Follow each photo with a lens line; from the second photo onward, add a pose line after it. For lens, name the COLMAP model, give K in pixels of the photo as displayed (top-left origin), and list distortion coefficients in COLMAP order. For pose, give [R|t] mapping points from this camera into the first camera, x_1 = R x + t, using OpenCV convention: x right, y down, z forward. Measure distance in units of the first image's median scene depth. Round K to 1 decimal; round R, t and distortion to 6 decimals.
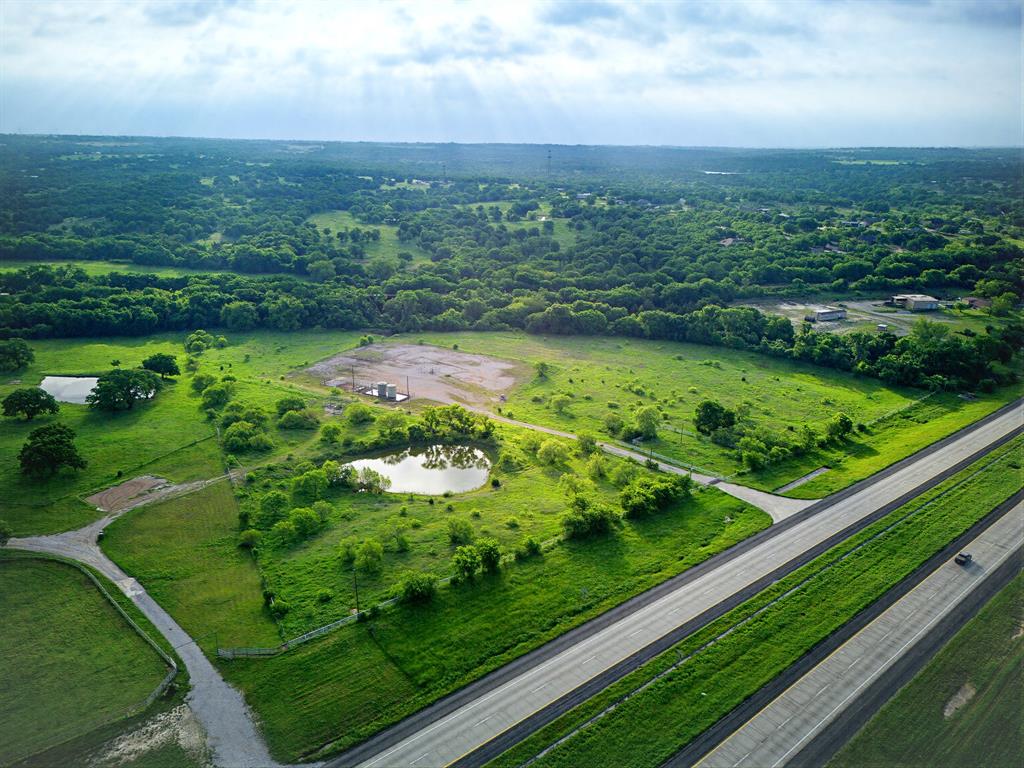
lens RADIAL K [[719.8, 0, 510.6], [0, 719.8, 386.6], [0, 0, 1]] dist [0.072241, -0.066679]
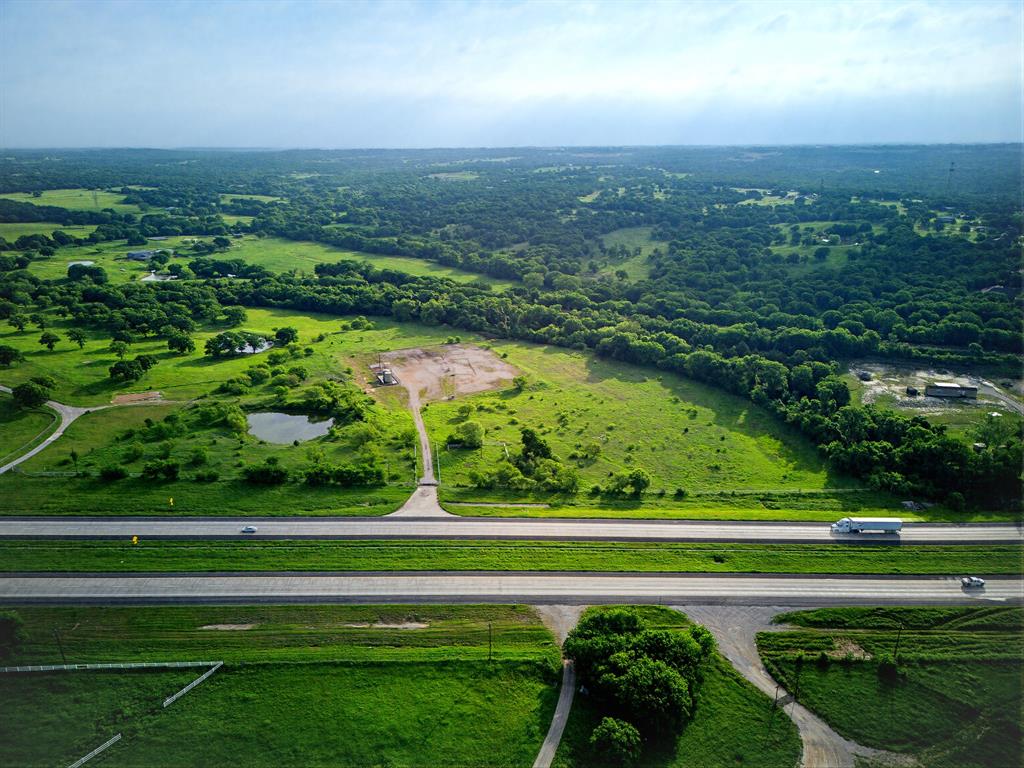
lens RADIAL K [[719.8, 0, 510.6], [0, 719.8, 386.6], [0, 0, 1]] dist [0.072241, -0.066679]
pose [[0.794336, 0.176743, -0.581200, 0.844415], [-0.178317, 0.982432, 0.055048, -0.096674], [0.580718, 0.059911, 0.811897, 0.068212]]
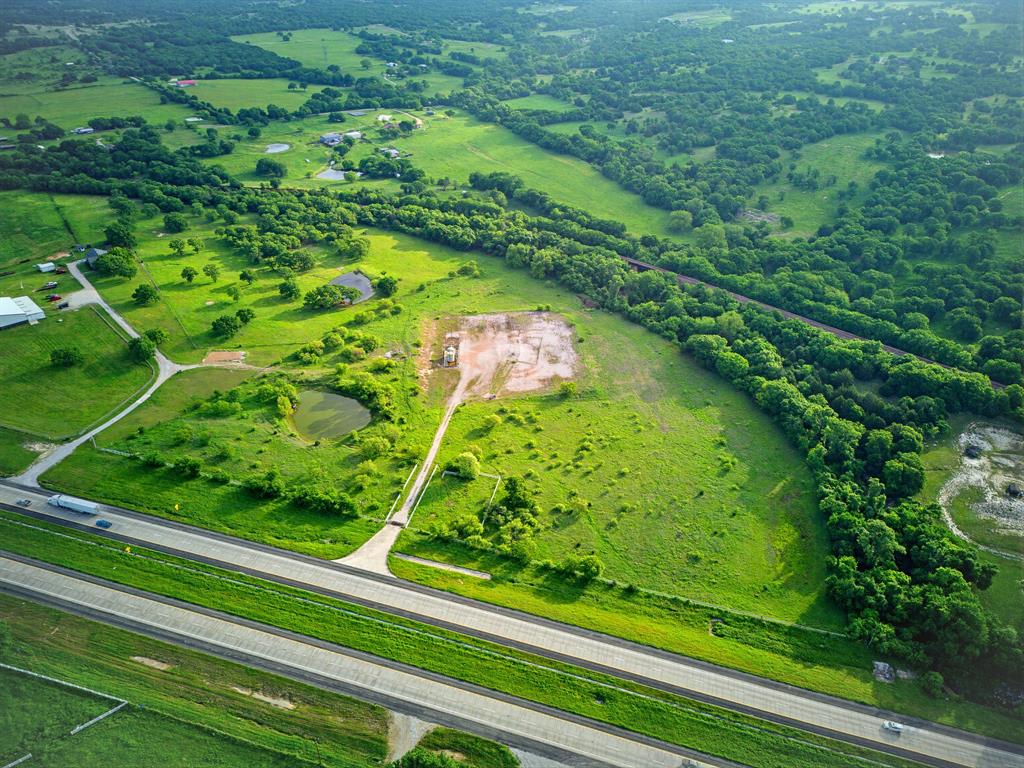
lens RADIAL K [[719.8, 0, 510.6], [0, 719.8, 386.6], [0, 0, 1]] dist [0.072241, -0.066679]
pose [[0.542297, 0.425543, -0.724450, 0.977979], [-0.260233, 0.904919, 0.336749, -0.465466], [0.798870, 0.005908, 0.601475, 0.298095]]
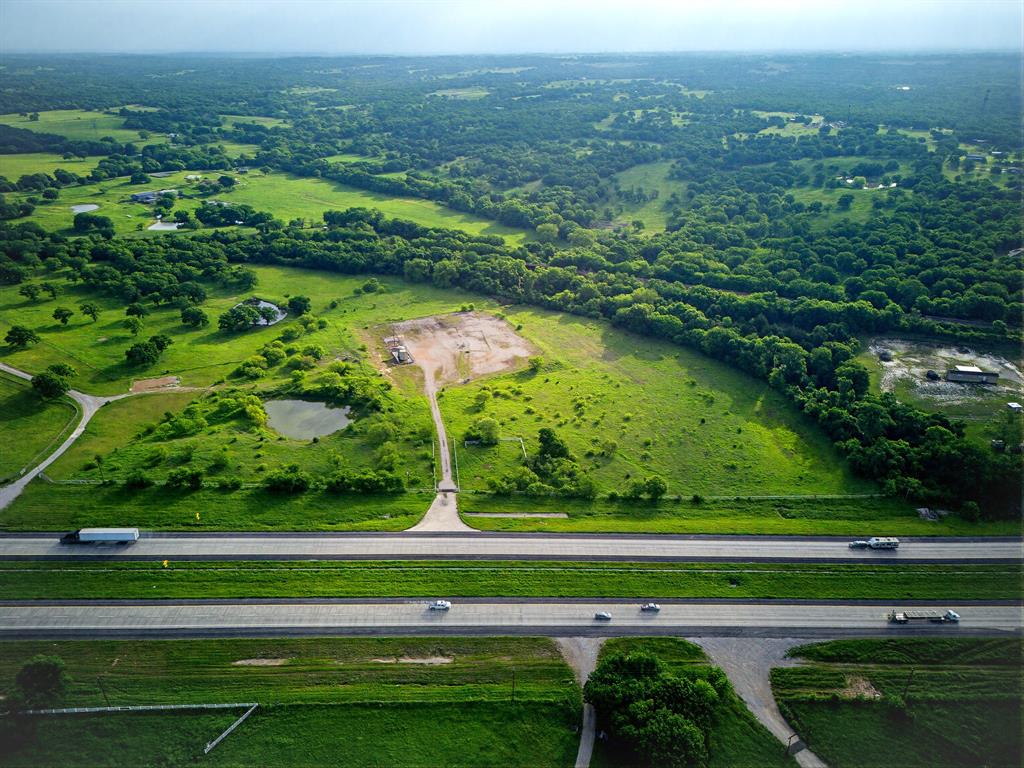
lens RADIAL K [[719.8, 0, 510.6], [0, 719.8, 386.6], [0, 0, 1]] dist [0.072241, -0.066679]
pose [[0.786999, 0.246892, -0.565400, 0.804775], [-0.181759, 0.968548, 0.169938, -0.212799], [0.589574, -0.030975, 0.807121, 0.061416]]
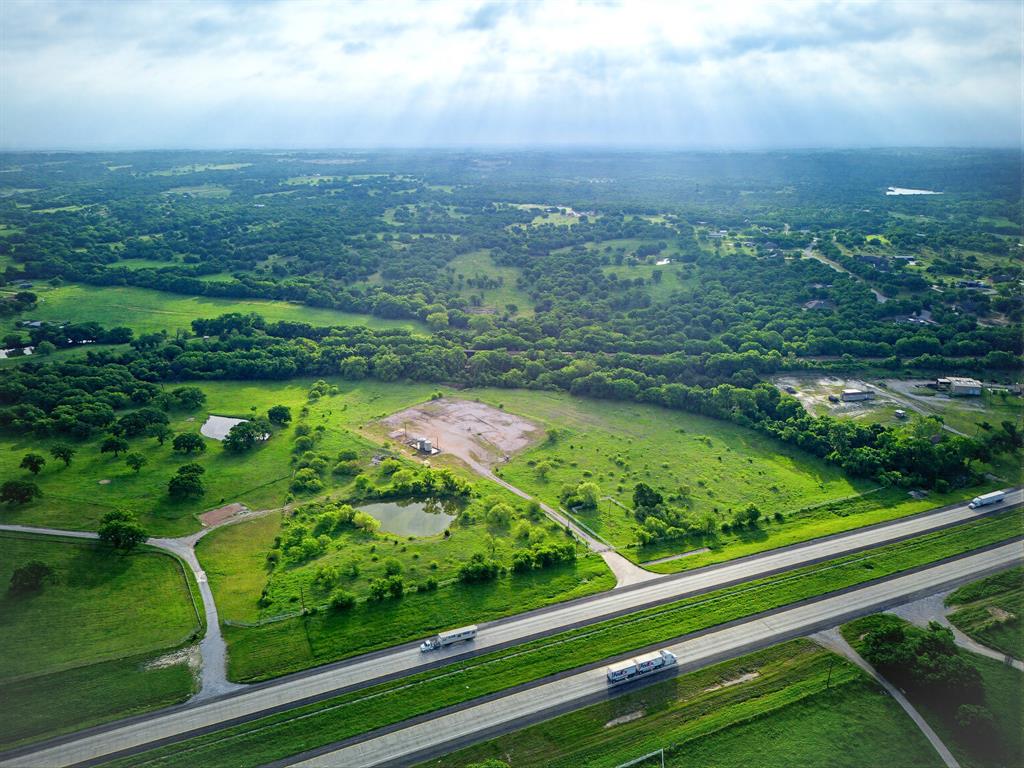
lens RADIAL K [[719.8, 0, 510.6], [0, 719.8, 386.6], [0, 0, 1]] dist [0.072241, -0.066679]
pose [[0.965664, 0.069807, -0.250239, 0.340216], [-0.069112, 0.997542, 0.011575, -0.142507], [0.250432, 0.006117, 0.968115, -0.290863]]
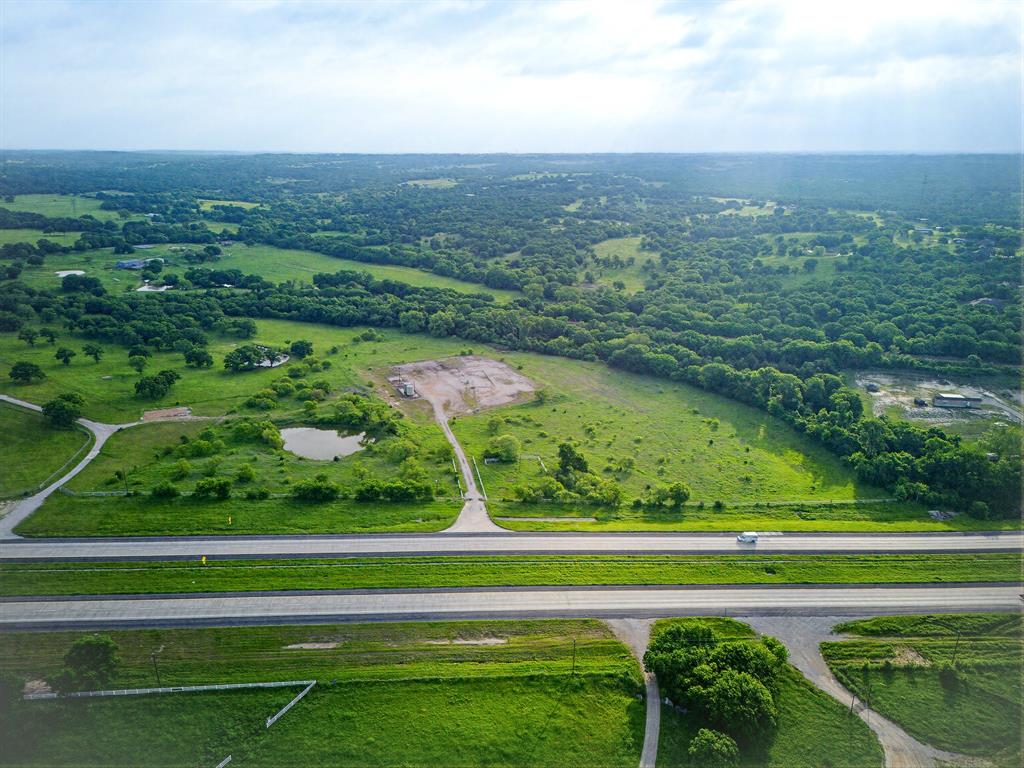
lens RADIAL K [[719.8, 0, 510.6], [0, 719.8, 386.6], [0, 0, 1]] dist [0.072241, -0.066679]
pose [[0.818774, 0.169283, -0.548592, 0.772524], [-0.175660, 0.983583, 0.041339, -0.095897], [0.546583, 0.062519, 0.835068, -0.007500]]
